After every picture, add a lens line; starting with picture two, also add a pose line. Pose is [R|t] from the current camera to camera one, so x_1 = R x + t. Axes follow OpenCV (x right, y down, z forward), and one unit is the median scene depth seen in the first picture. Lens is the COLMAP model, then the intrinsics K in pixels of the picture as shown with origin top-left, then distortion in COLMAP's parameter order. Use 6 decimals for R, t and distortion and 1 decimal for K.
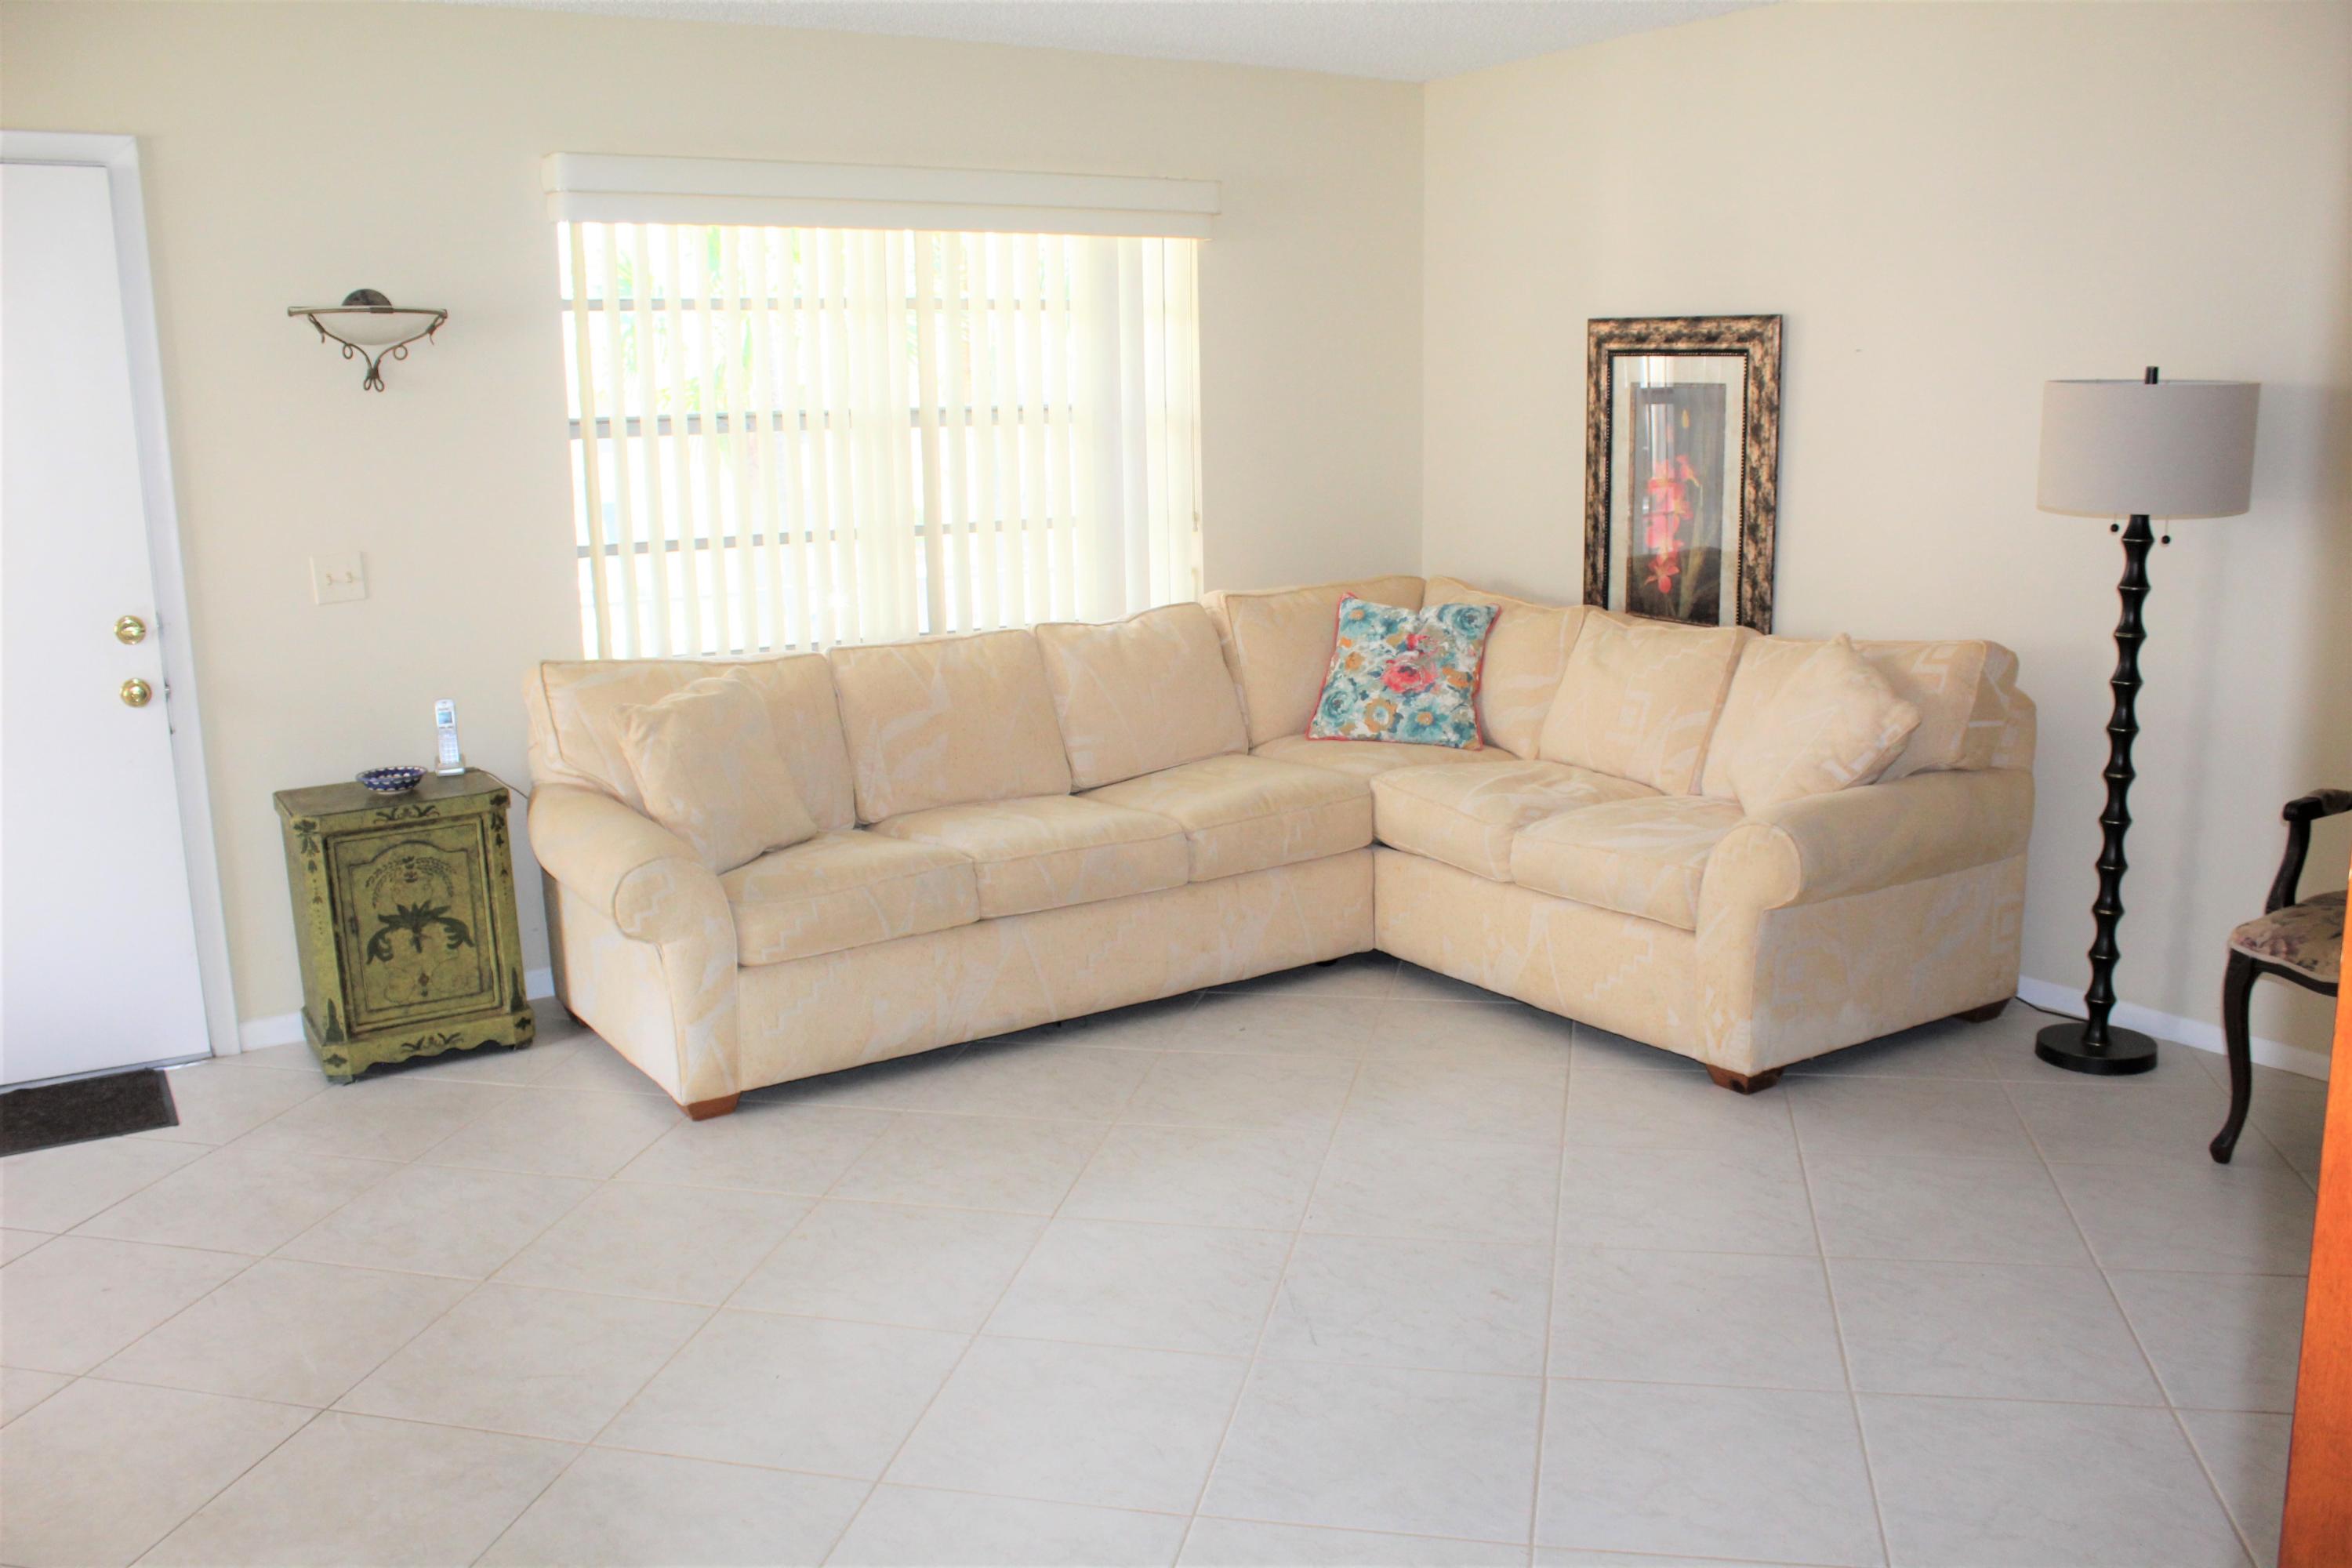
lens RADIAL K [[1967.7, 0, 1176.0], [0, 1967.7, 784.0], [0, 0, 1]] dist [-0.160688, 0.151713]
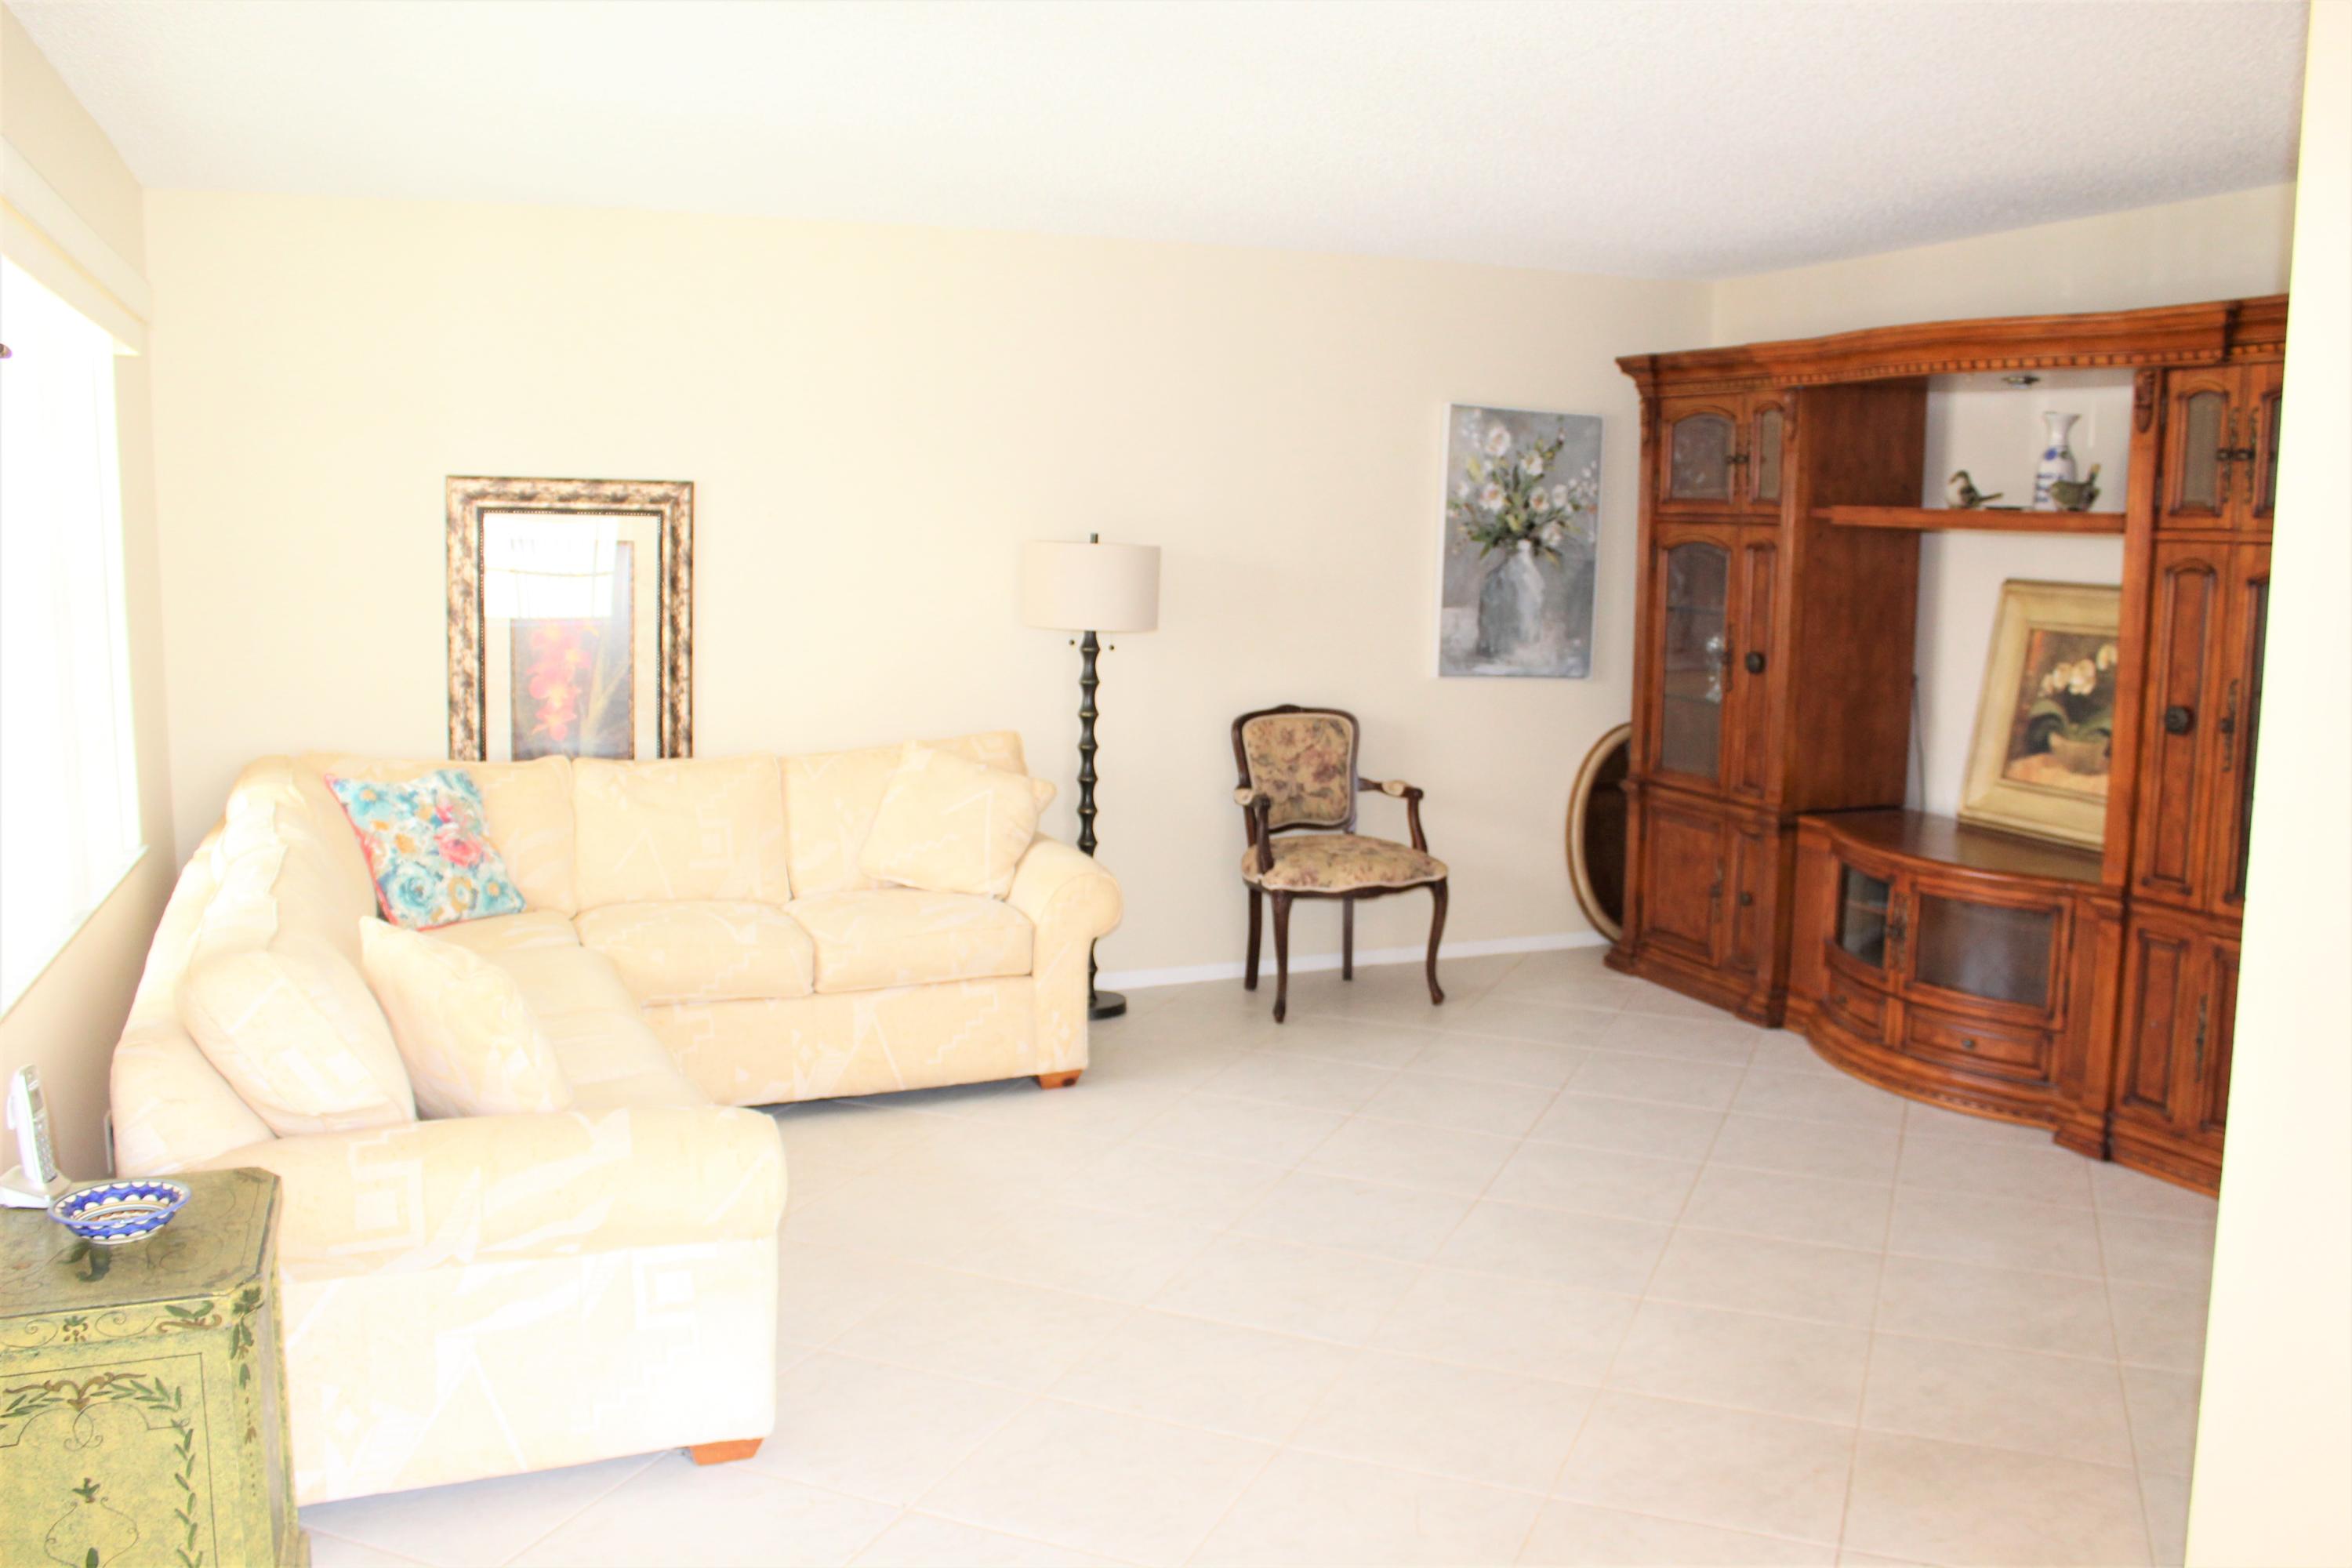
lens RADIAL K [[1967.7, 0, 1176.0], [0, 1967.7, 784.0], [0, 0, 1]] dist [-0.160688, 0.151713]
pose [[0.179852, -0.104393, 0.978139, -0.754083], [0.178950, 0.981233, 0.071819, -0.094985], [-0.967280, 0.162121, 0.195158, 0.506449]]
